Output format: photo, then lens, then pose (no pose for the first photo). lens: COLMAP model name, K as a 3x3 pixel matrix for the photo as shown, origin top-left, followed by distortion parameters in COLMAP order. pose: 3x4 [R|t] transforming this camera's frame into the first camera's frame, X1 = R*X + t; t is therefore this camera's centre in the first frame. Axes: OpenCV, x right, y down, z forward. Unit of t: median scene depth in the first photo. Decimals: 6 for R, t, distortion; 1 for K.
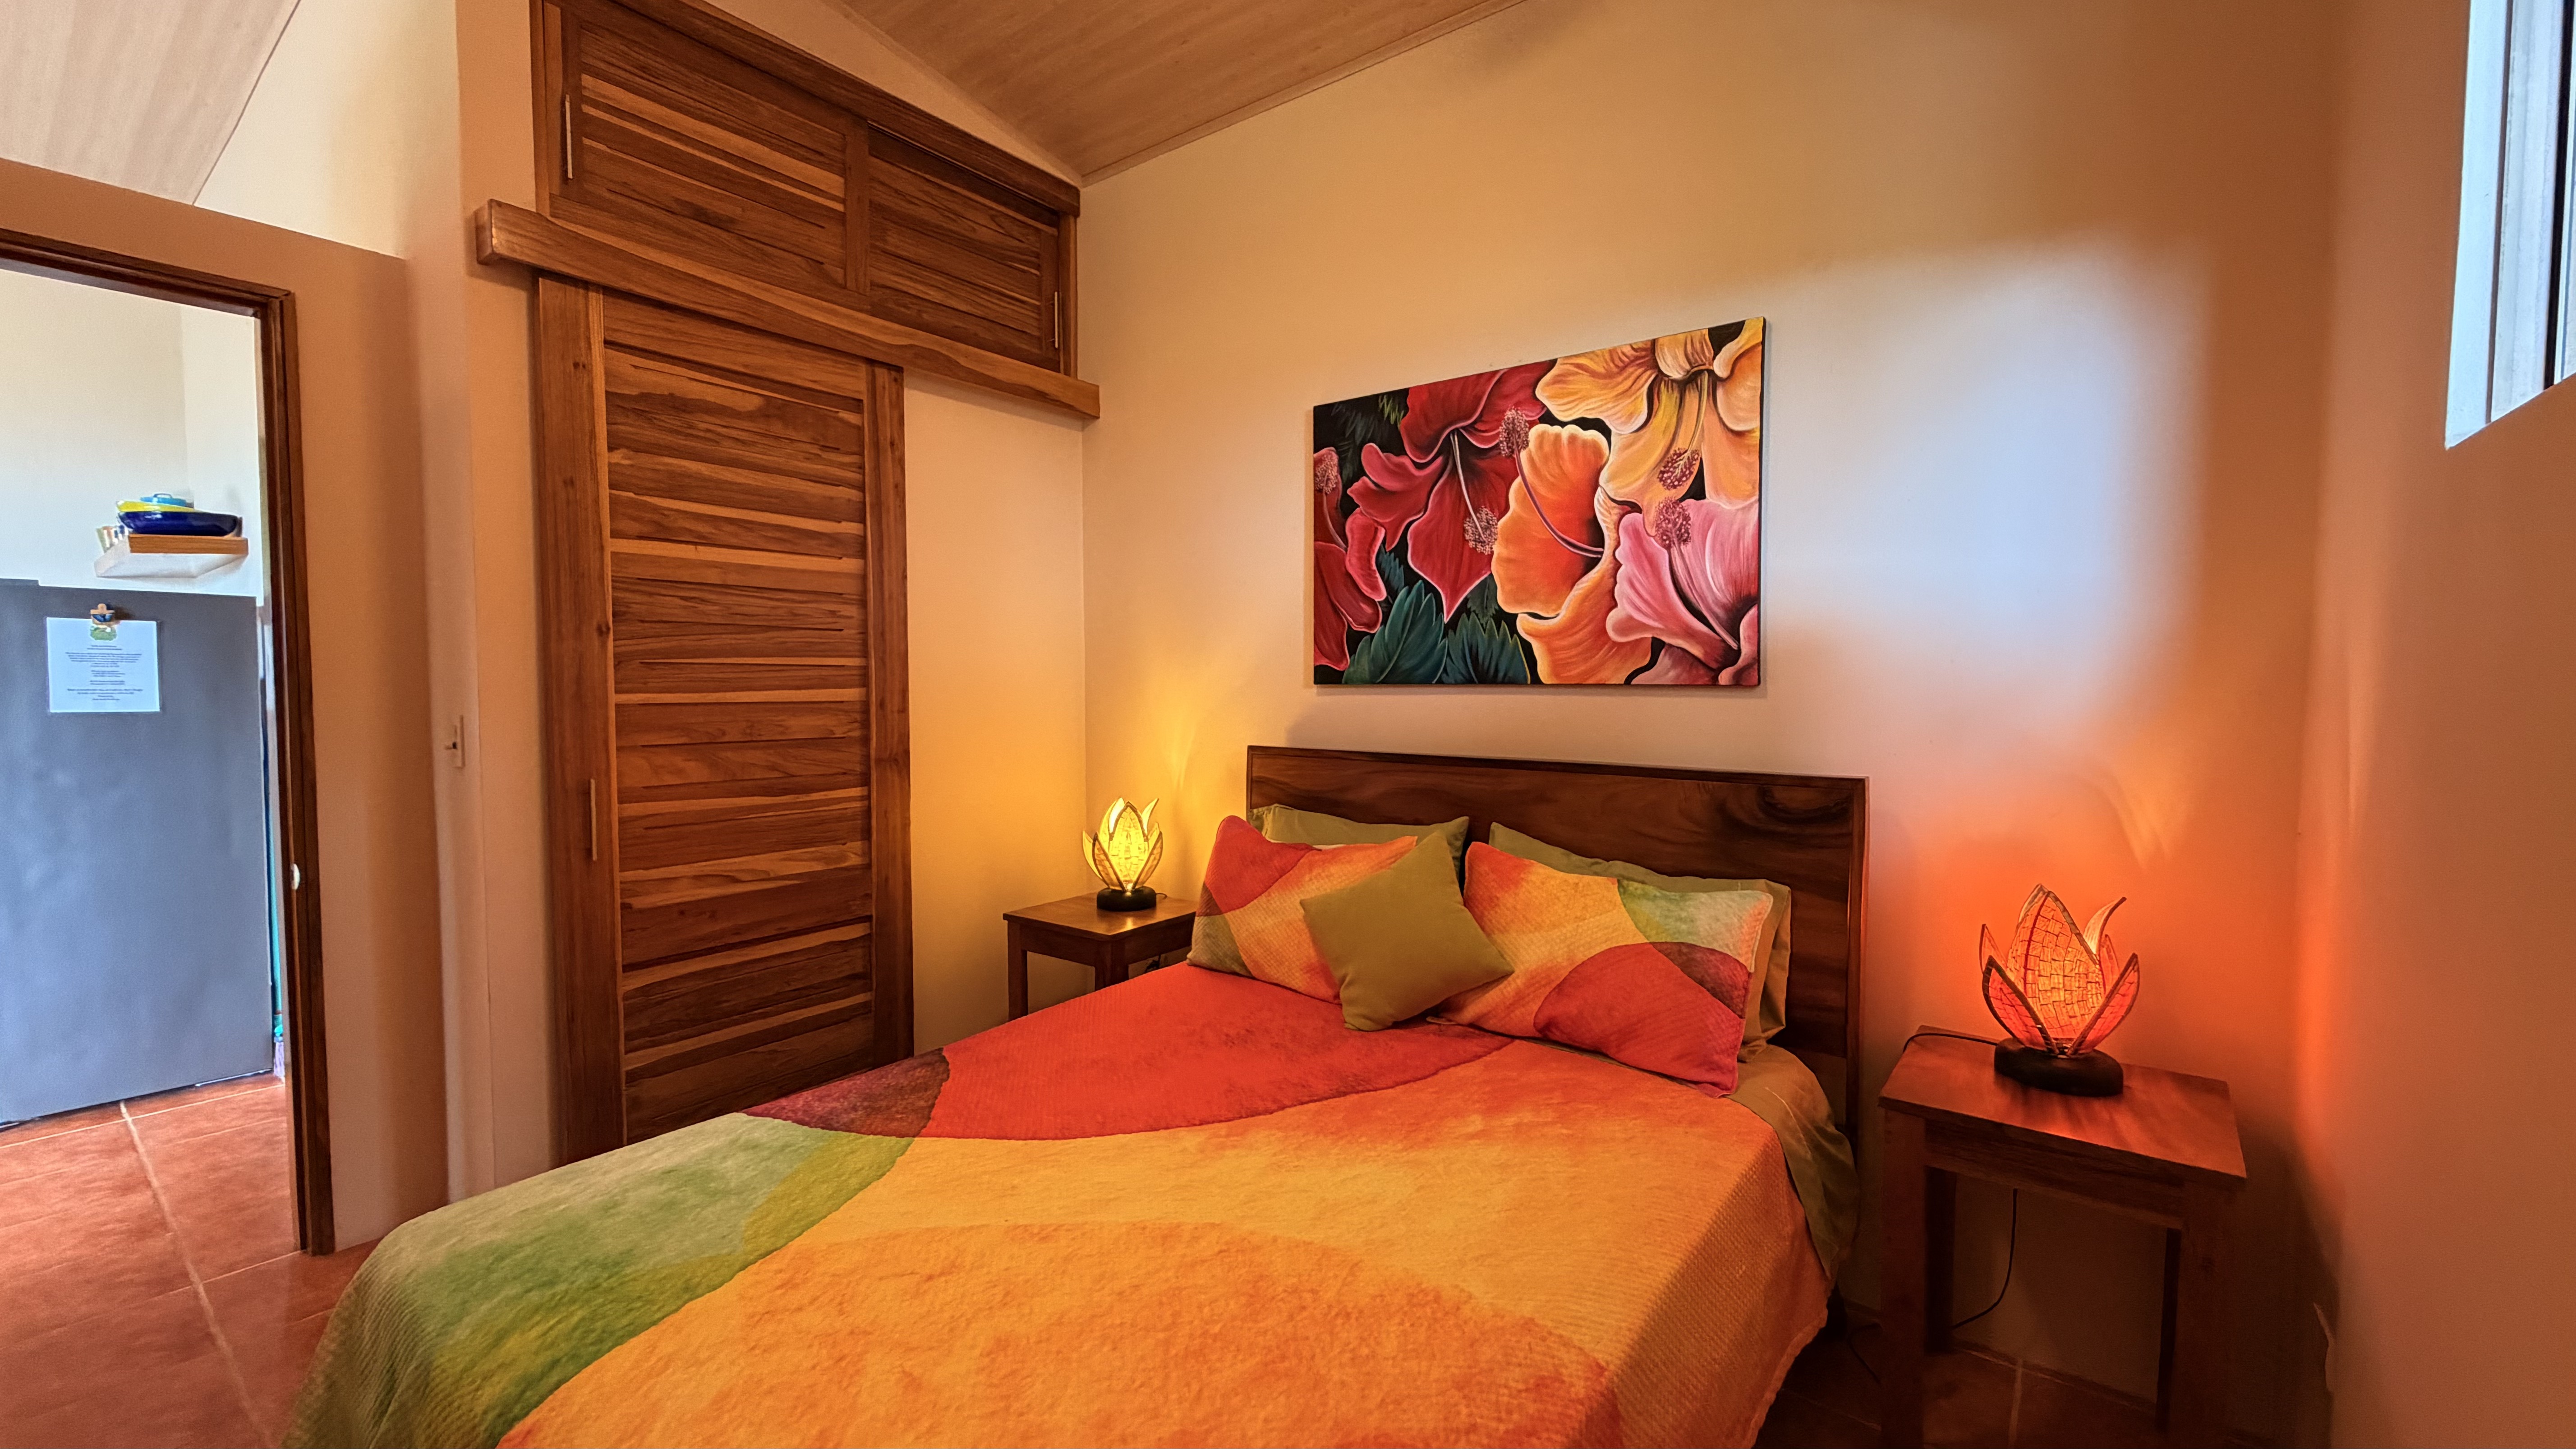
lens RADIAL K [[1025.2, 0, 1280.7], [0, 1025.2, 724.8], [0, 0, 1]] dist [-0.000001, 0.000958]
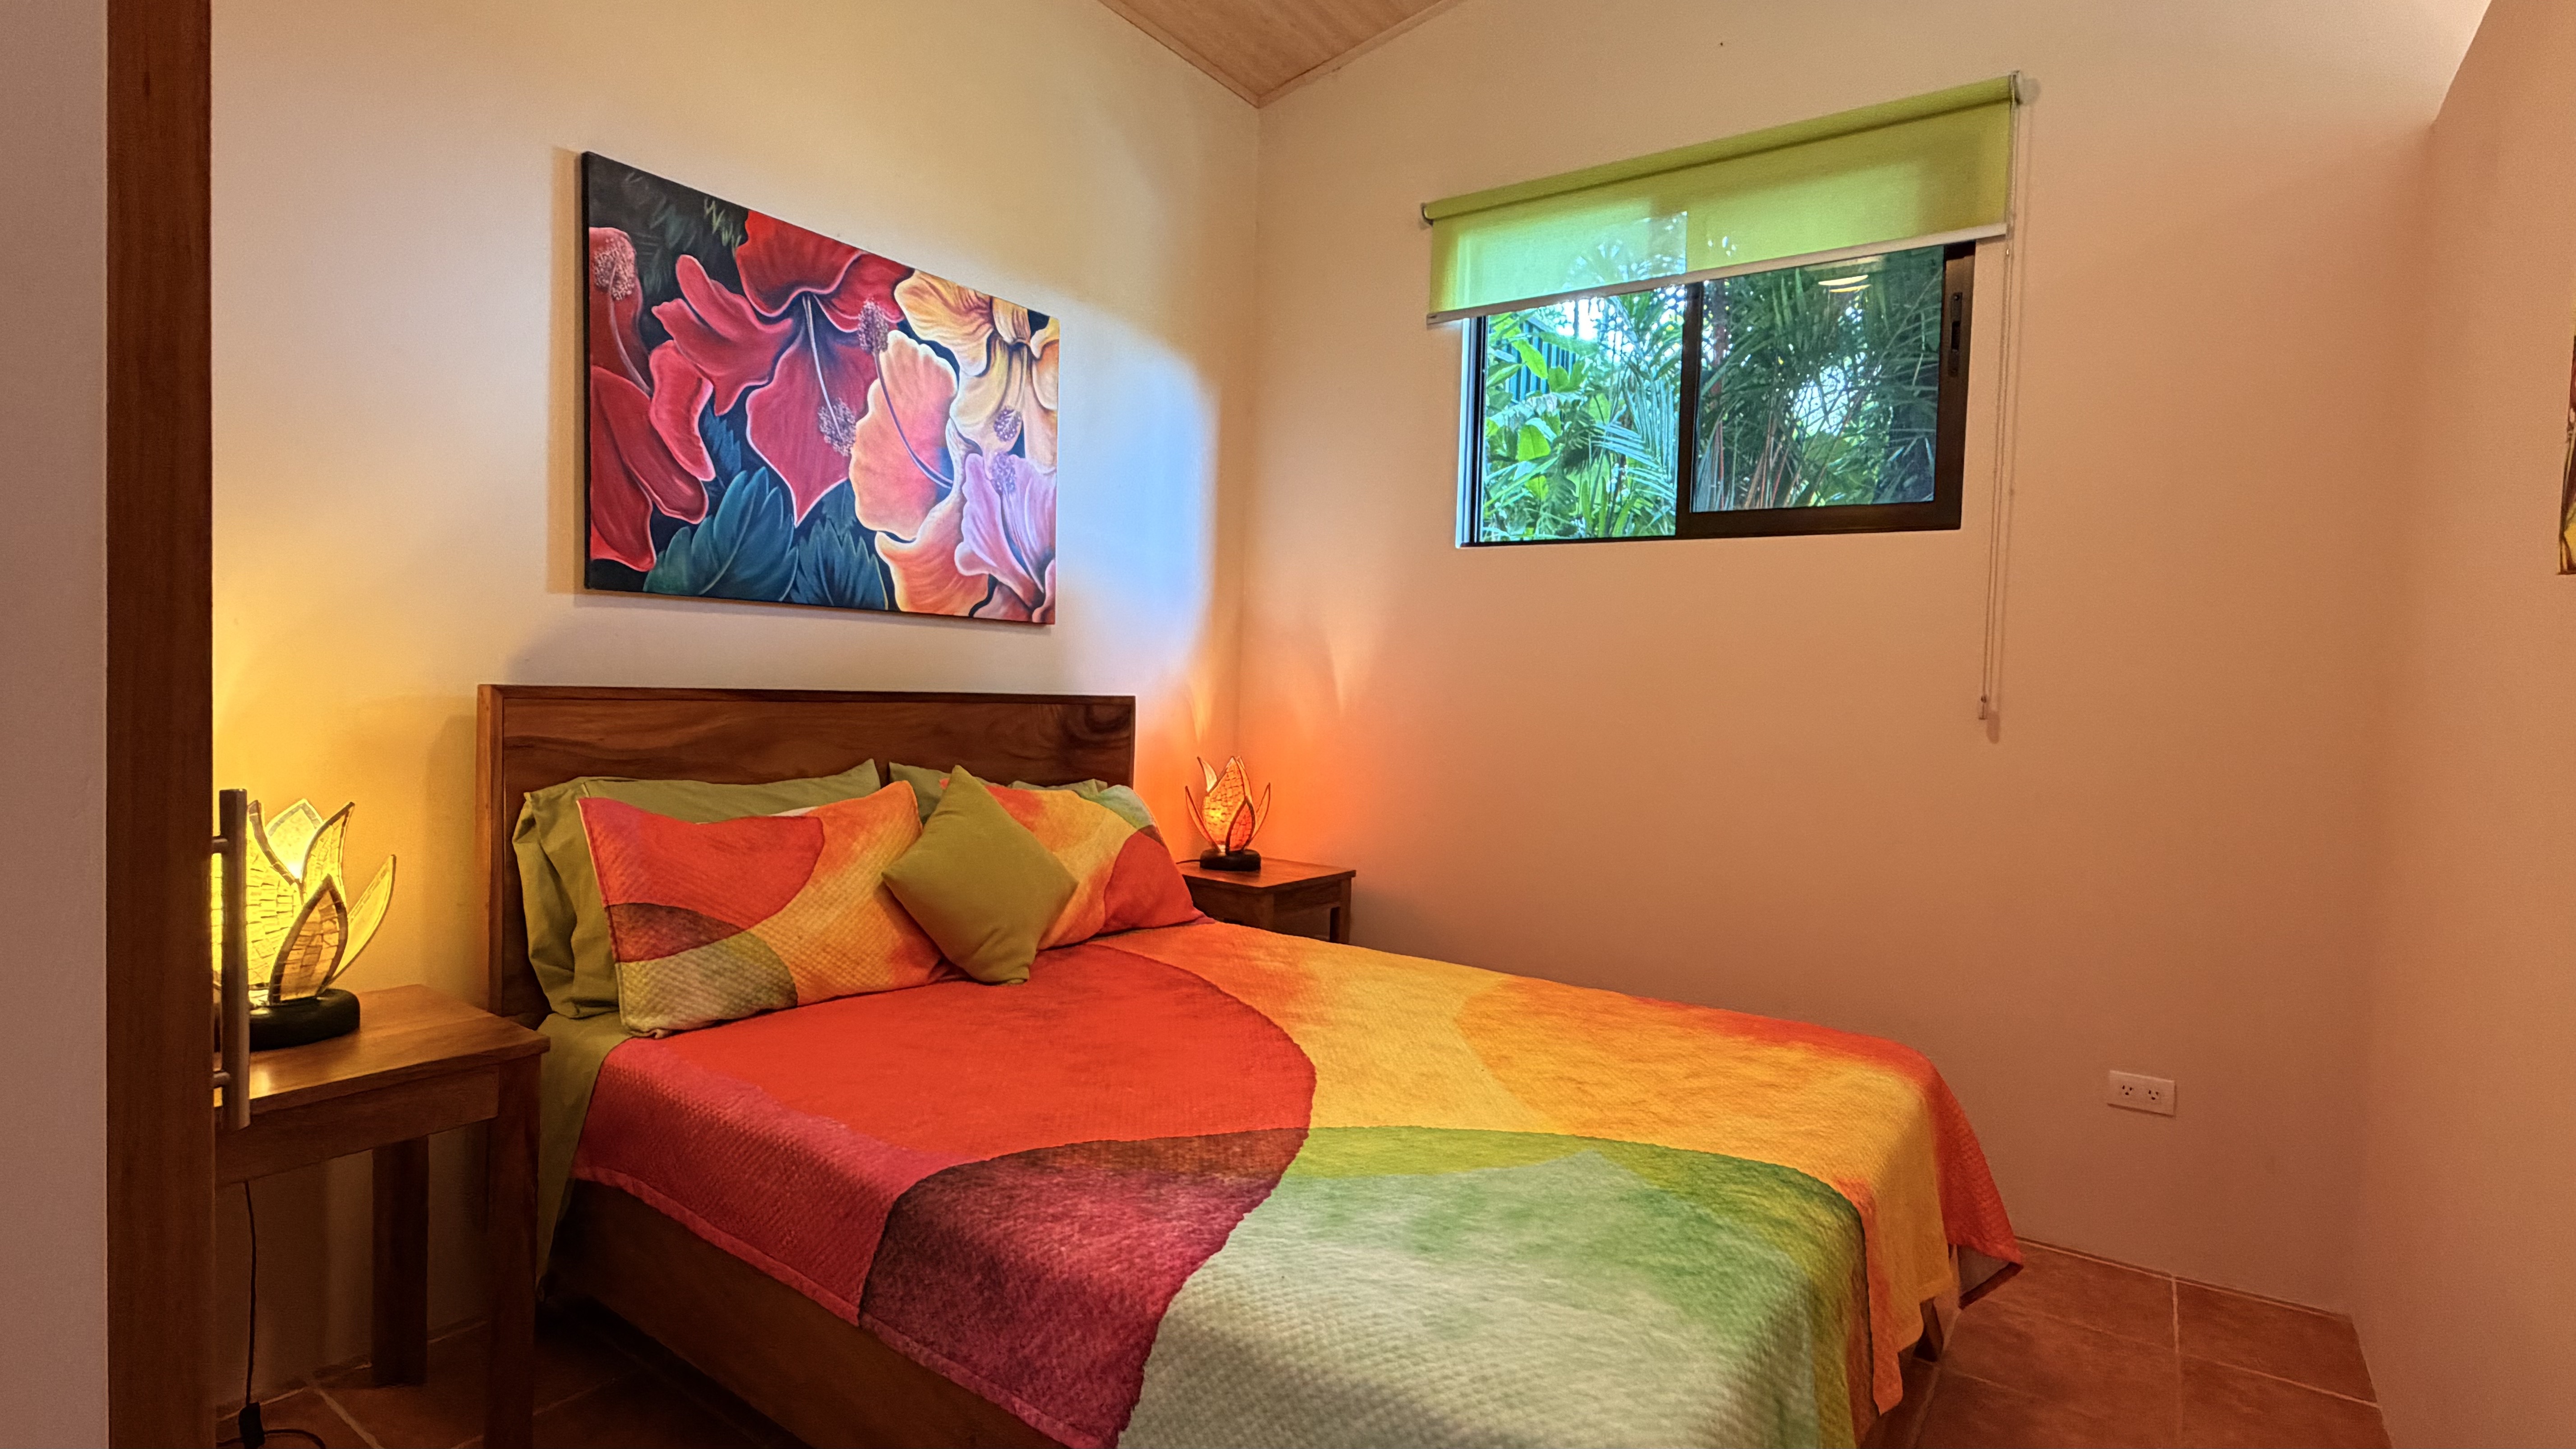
lens RADIAL K [[1236.0, 0, 1282.0], [0, 1236.0, 721.3], [0, 0, 1]] dist [0.004931, -0.000399]
pose [[-0.039584, -0.032156, 0.998699, -0.890195], [0.014193, 0.999363, 0.032740, 0.028452], [-0.999115, 0.015471, -0.039103, 0.702207]]
